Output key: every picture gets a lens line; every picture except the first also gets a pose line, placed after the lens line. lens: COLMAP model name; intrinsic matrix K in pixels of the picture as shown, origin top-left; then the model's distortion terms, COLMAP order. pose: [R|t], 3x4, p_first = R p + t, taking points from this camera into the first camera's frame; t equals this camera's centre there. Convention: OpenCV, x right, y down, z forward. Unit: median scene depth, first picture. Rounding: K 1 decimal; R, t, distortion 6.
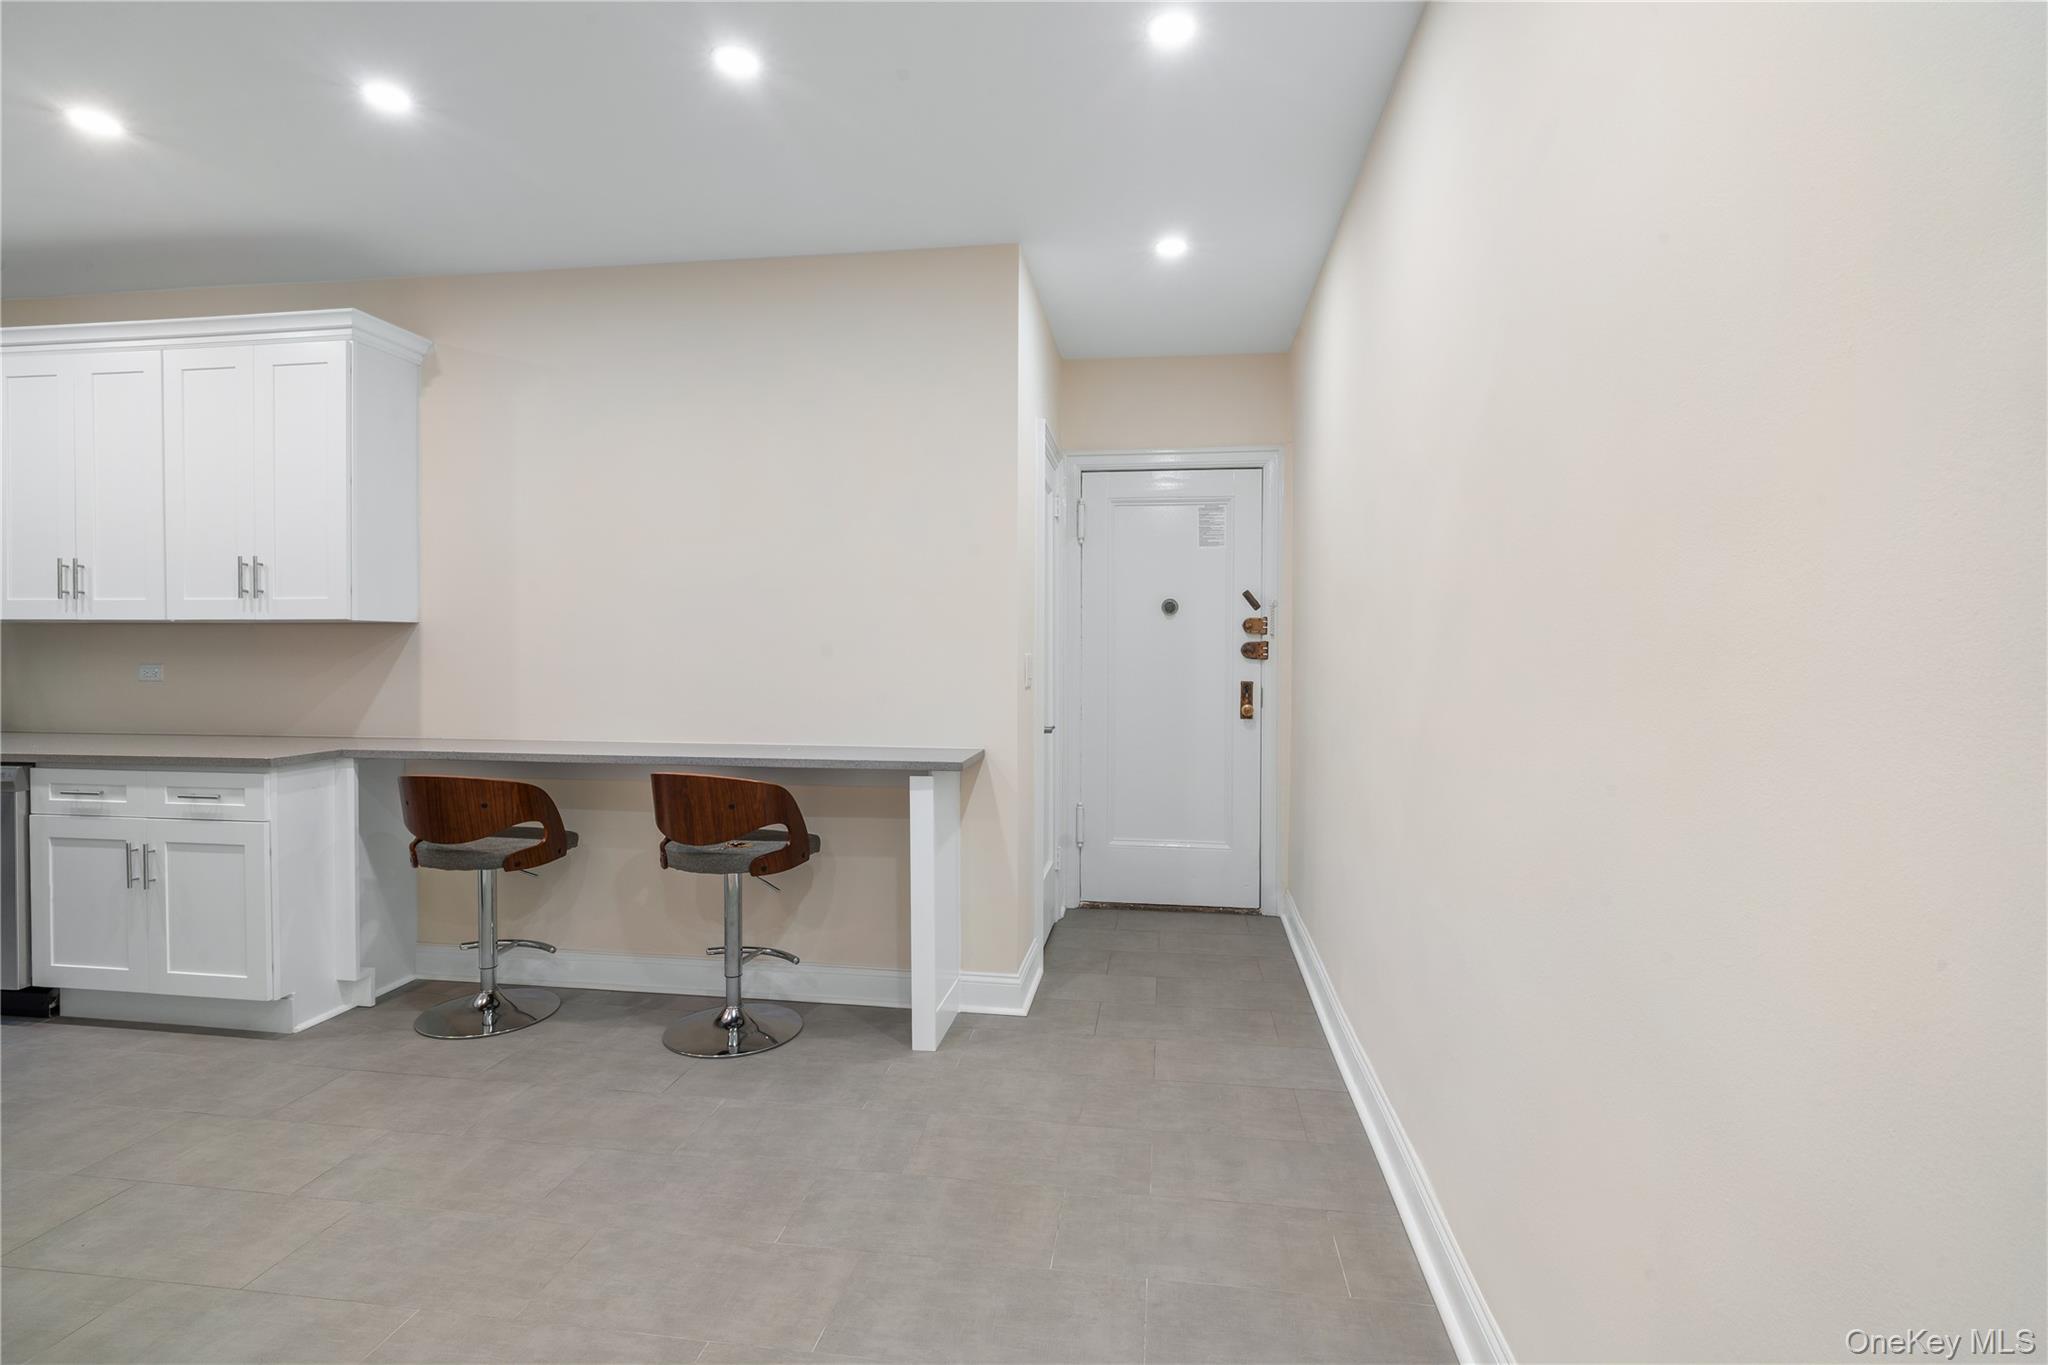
lens RADIAL K [[957.2, 0, 1044.1], [0, 957.2, 670.5], [0, 0, 1]] dist [-0.014004, 0.005241]
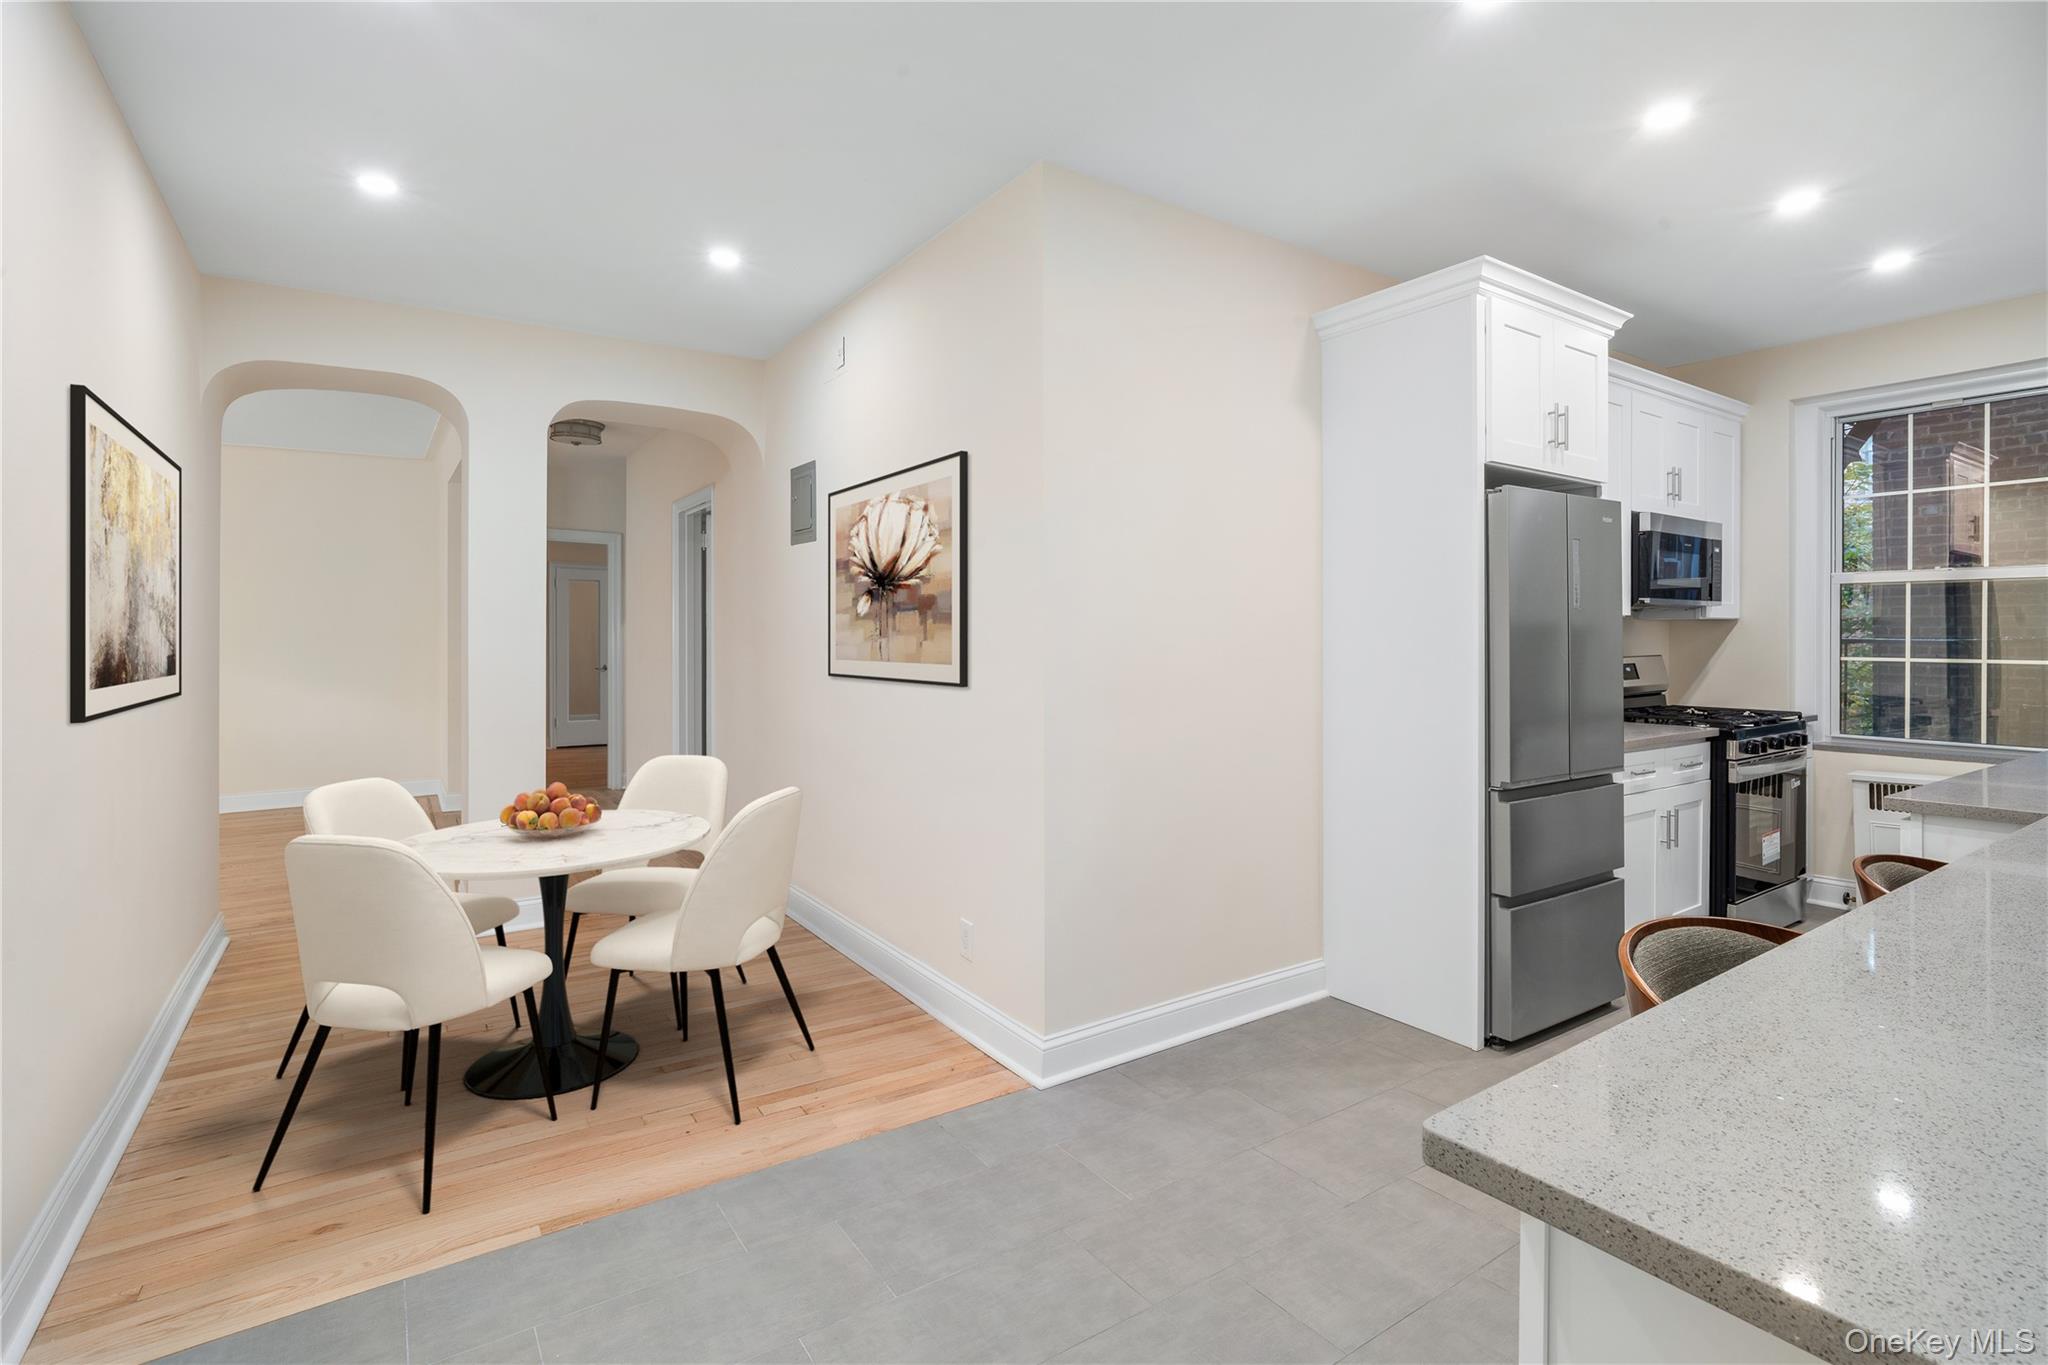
lens RADIAL K [[957.2, 0, 1041.4], [0, 957.2, 642.6], [0, 0, 1]] dist [-0.014004, 0.005241]
pose [[-0.749337, -0.006136, -0.662160, 0.153434], [-0.016367, 0.999823, 0.009258, -0.022204], [0.661986, 0.017775, -0.749305, 1.262876]]
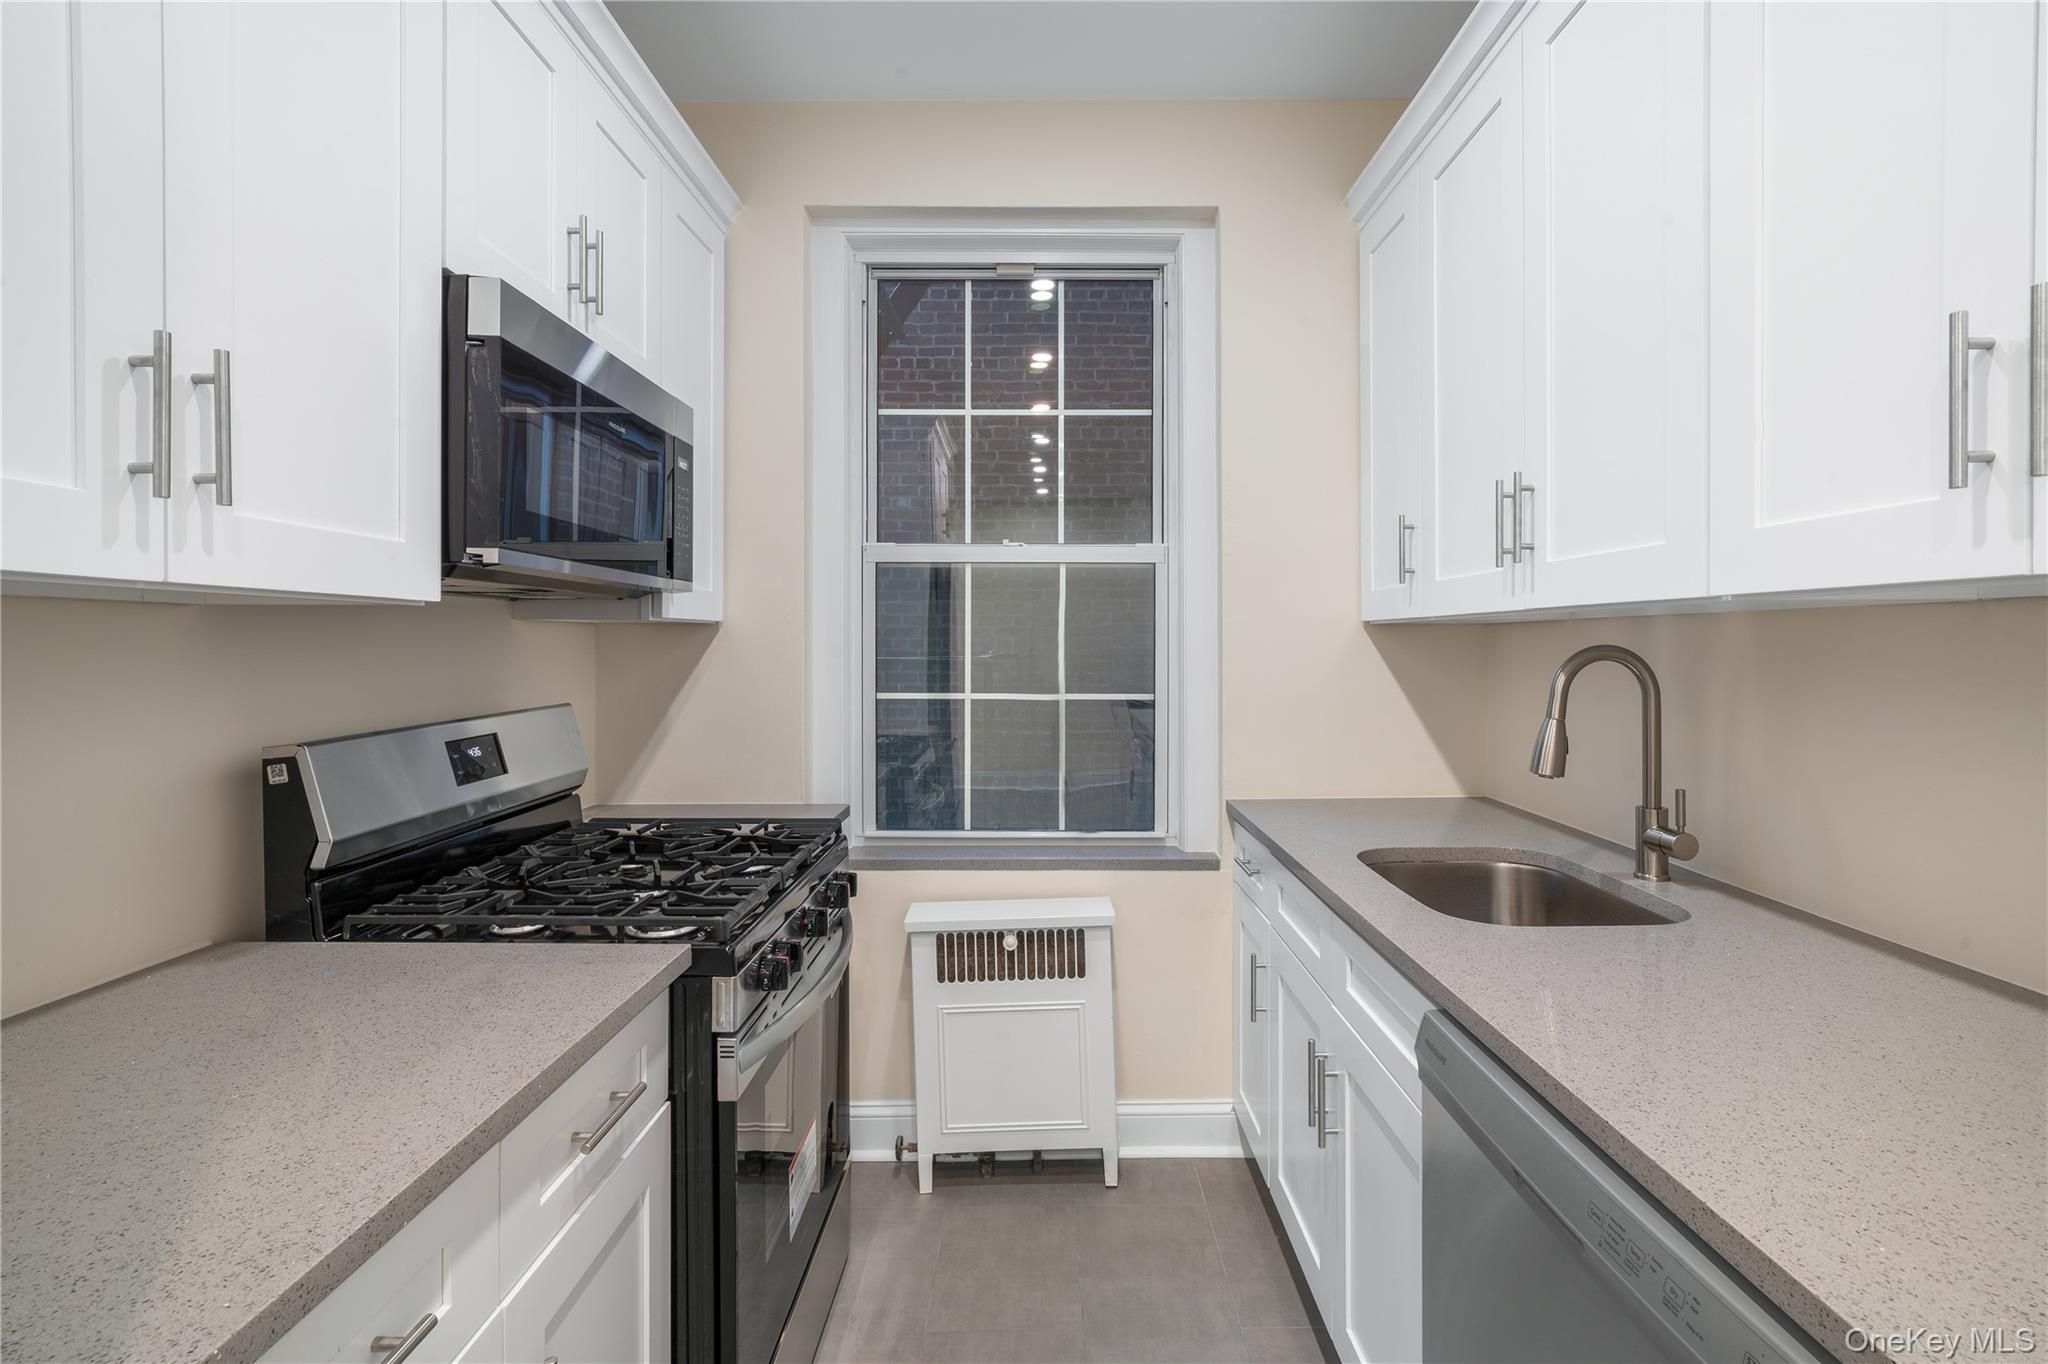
lens RADIAL K [[957.2, 0, 1030.5], [0, 957.2, 646.2], [0, 0, 1]] dist [-0.014004, 0.005241]
pose [[0.117341, -0.006918, -0.993068, -1.068818], [-0.011178, 0.999903, -0.008286, -0.044517], [0.993029, 0.012072, 0.117252, 0.976876]]
